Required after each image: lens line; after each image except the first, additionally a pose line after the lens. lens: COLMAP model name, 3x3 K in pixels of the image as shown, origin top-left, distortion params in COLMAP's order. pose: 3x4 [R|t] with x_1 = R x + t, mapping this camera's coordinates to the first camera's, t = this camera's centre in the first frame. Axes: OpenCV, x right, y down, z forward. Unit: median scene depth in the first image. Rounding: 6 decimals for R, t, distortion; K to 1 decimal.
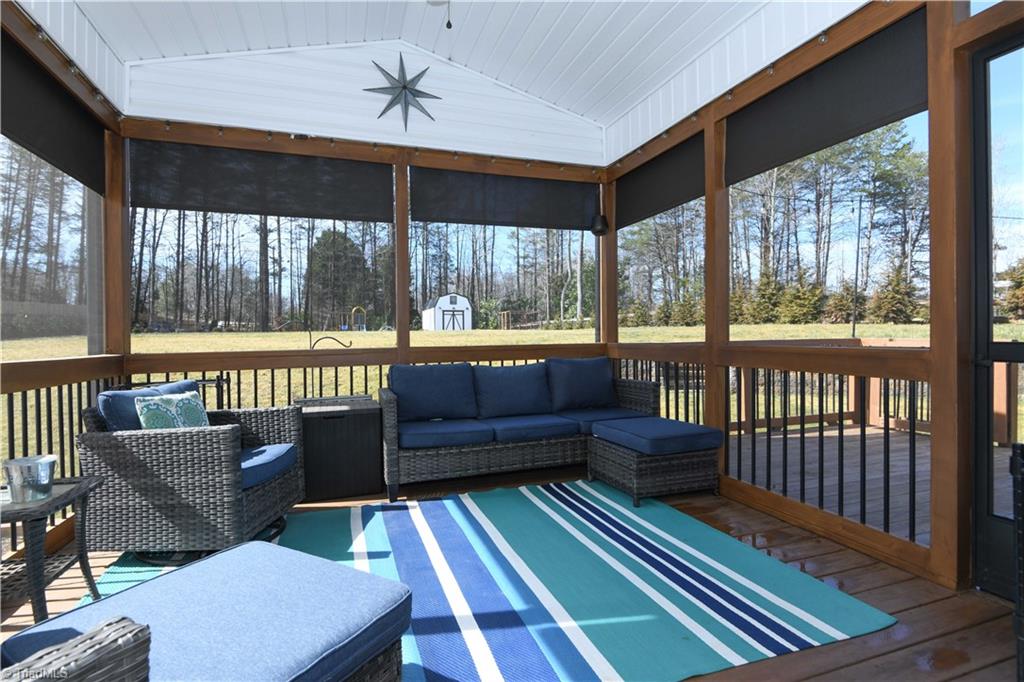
lens RADIAL K [[498.3, 0, 513.3], [0, 498.3, 342.5], [0, 0, 1]] dist [-0.002210, -0.002128]
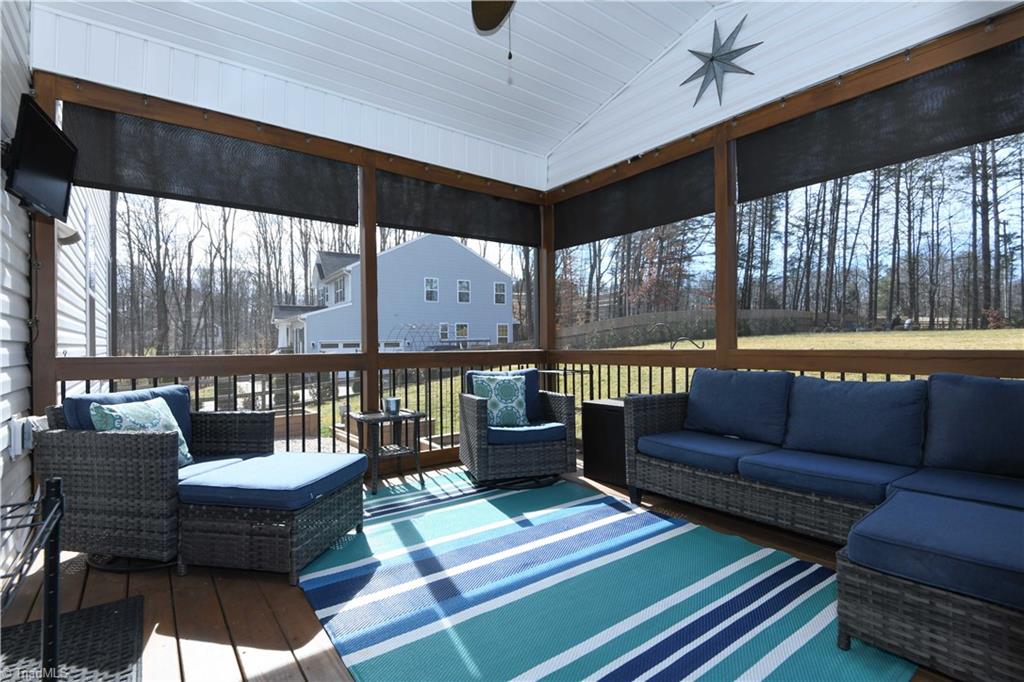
lens RADIAL K [[498.3, 0, 514.9], [0, 498.3, 339.7], [0, 0, 1]] dist [-0.002210, -0.002128]
pose [[0.274361, 0.002850, -0.961623, 0.581524], [-0.006751, 0.999977, 0.001038, -0.006429], [0.961603, 0.006207, 0.274374, 0.442932]]
